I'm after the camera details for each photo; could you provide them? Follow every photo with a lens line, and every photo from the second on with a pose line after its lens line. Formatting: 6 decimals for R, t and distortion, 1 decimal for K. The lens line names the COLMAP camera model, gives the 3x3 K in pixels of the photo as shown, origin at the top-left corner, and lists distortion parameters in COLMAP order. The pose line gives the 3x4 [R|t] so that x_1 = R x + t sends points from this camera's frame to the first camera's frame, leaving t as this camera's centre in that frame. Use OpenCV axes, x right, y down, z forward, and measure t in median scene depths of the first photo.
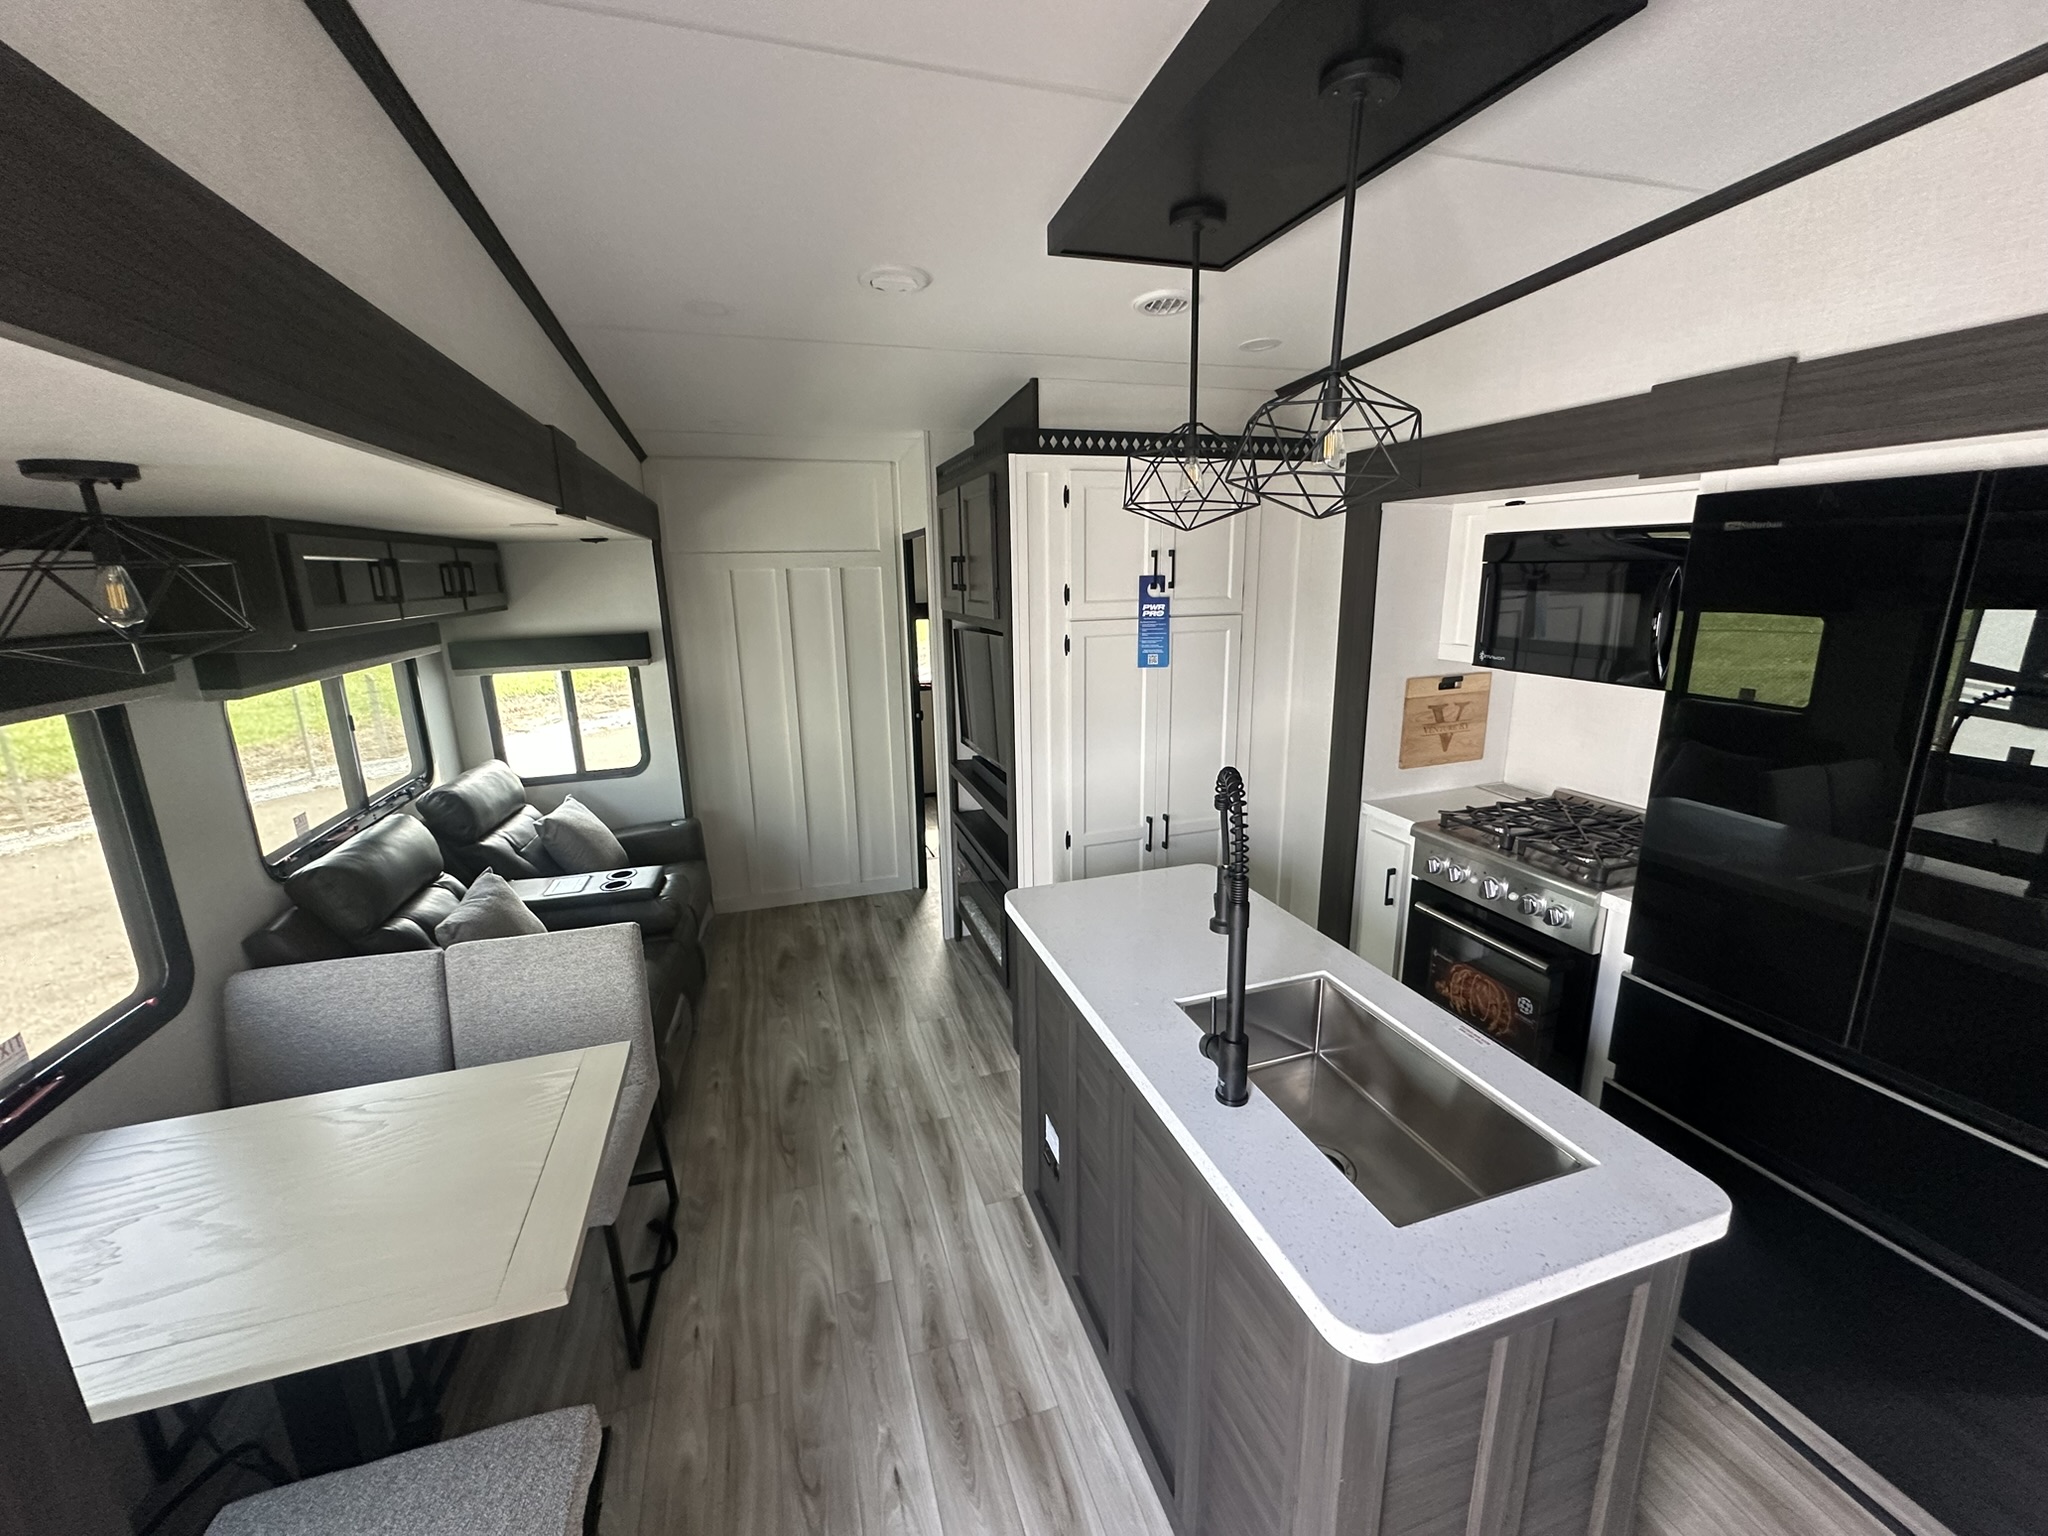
lens RADIAL K [[827.8, 0, 1021.5], [0, 827.8, 764.1], [0, 0, 1]] dist [-0.000831, 0.000227]
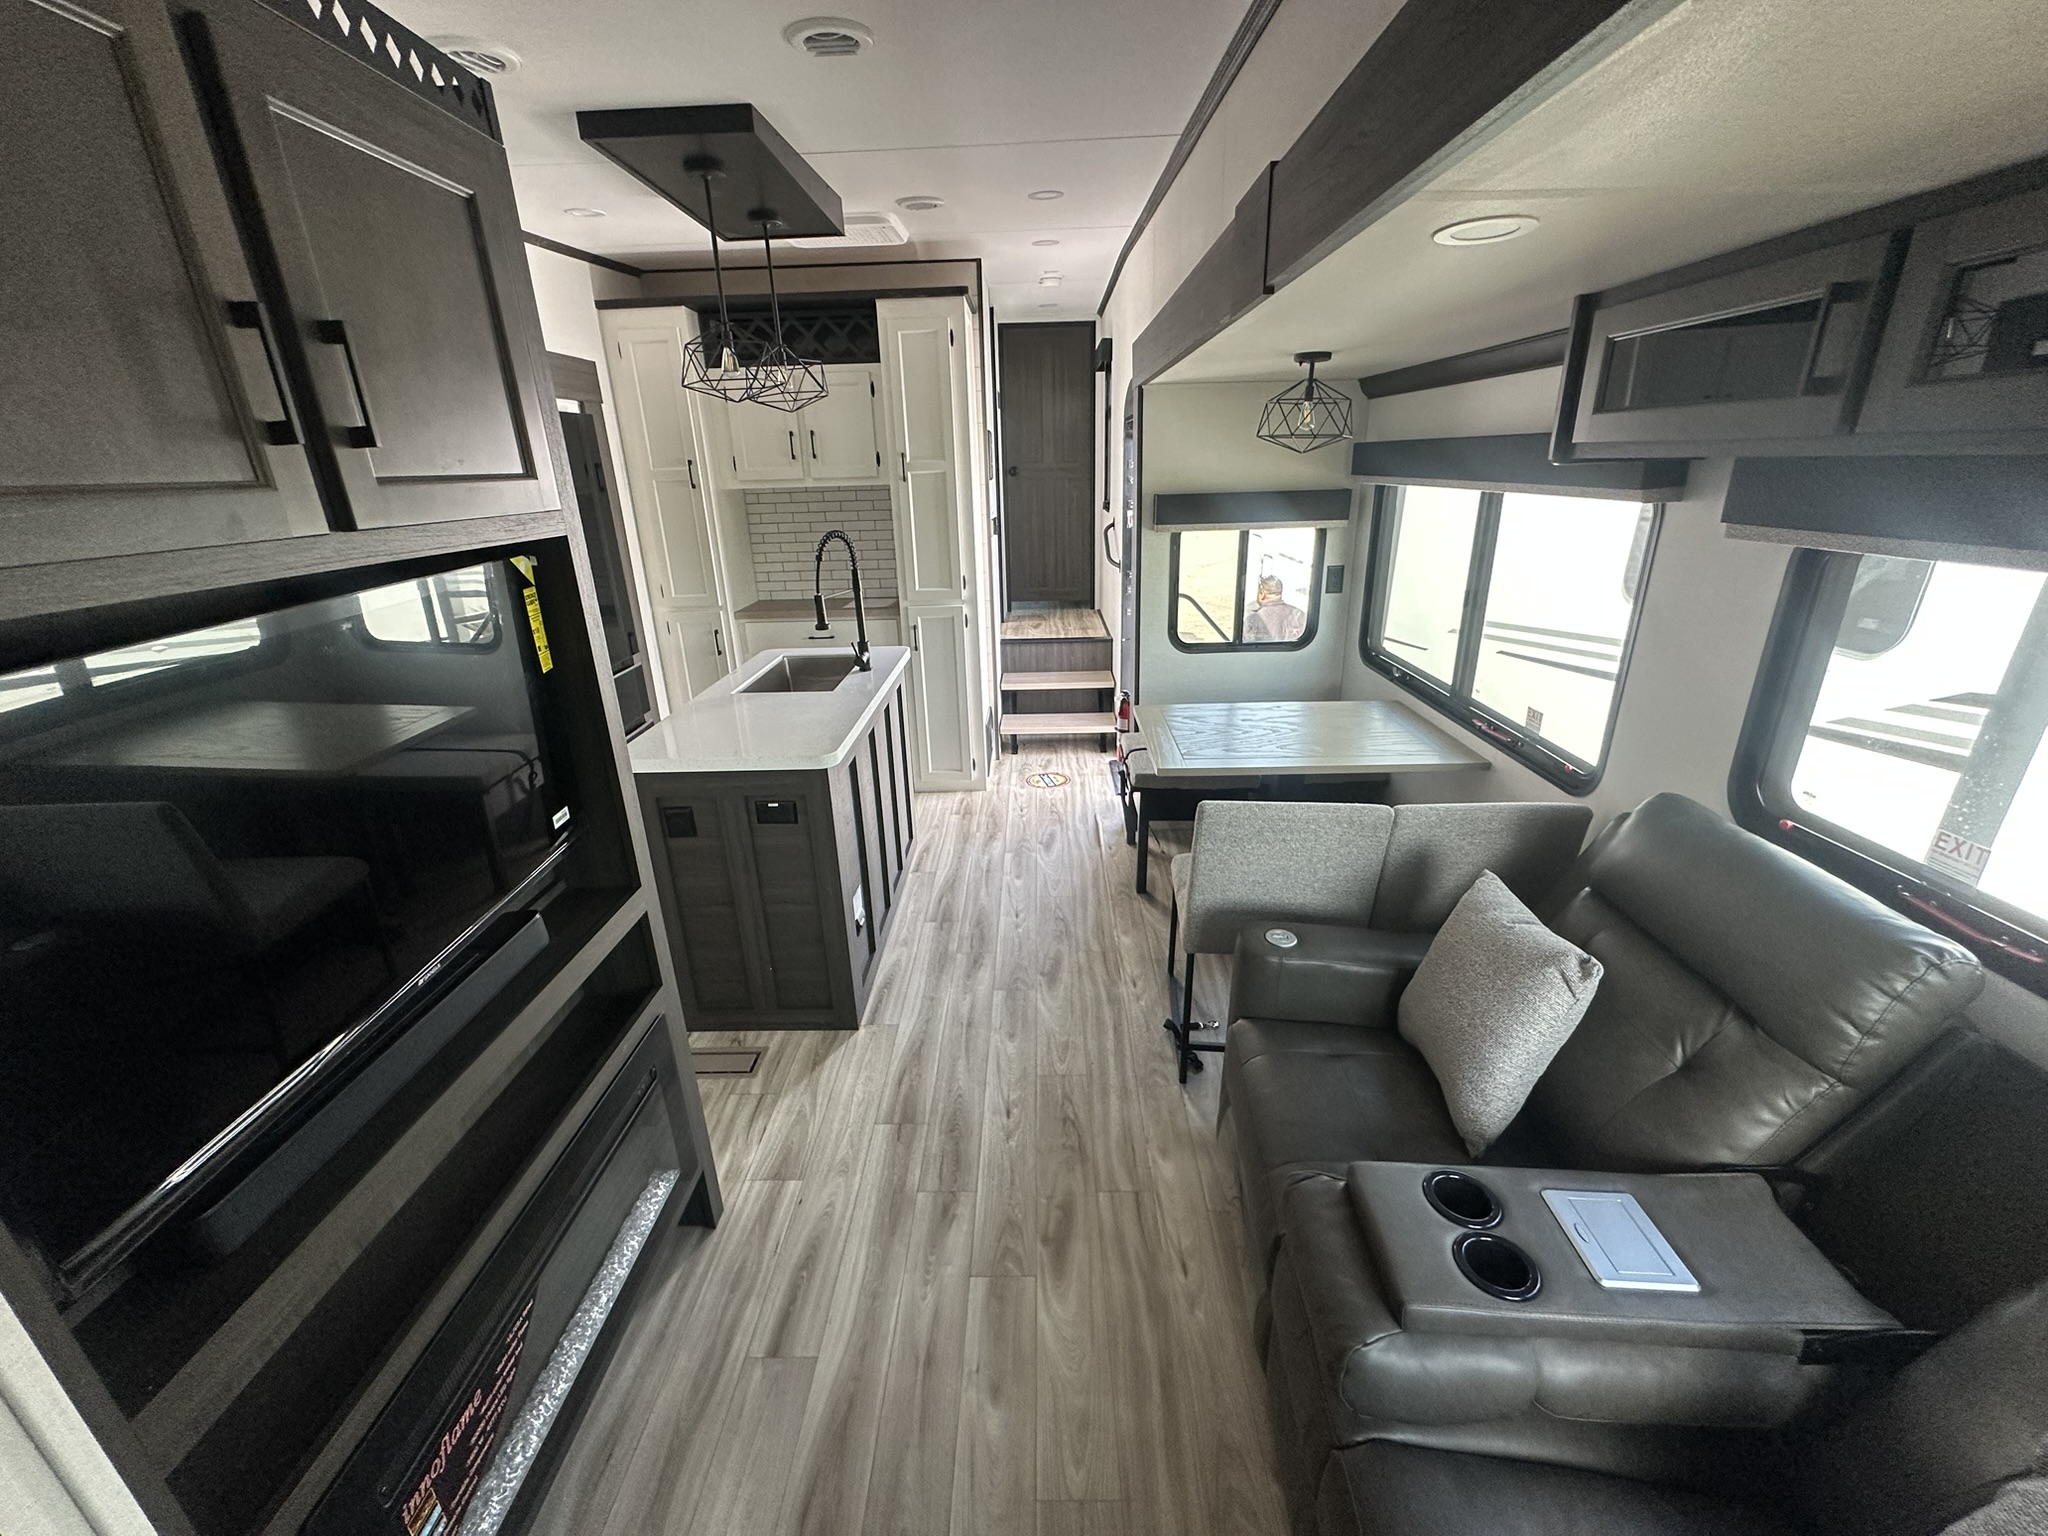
lens RADIAL K [[842.7, 0, 1024.0], [0, 842.7, 768.0], [0, 0, 1]] dist [0.210197, 0.000050]
pose [[-0.947337, -0.077453, 0.310729, -0.515458], [0.114741, 0.823792, 0.555158, -0.357441], [-0.298975, 0.561576, -0.771522, 1.589953]]
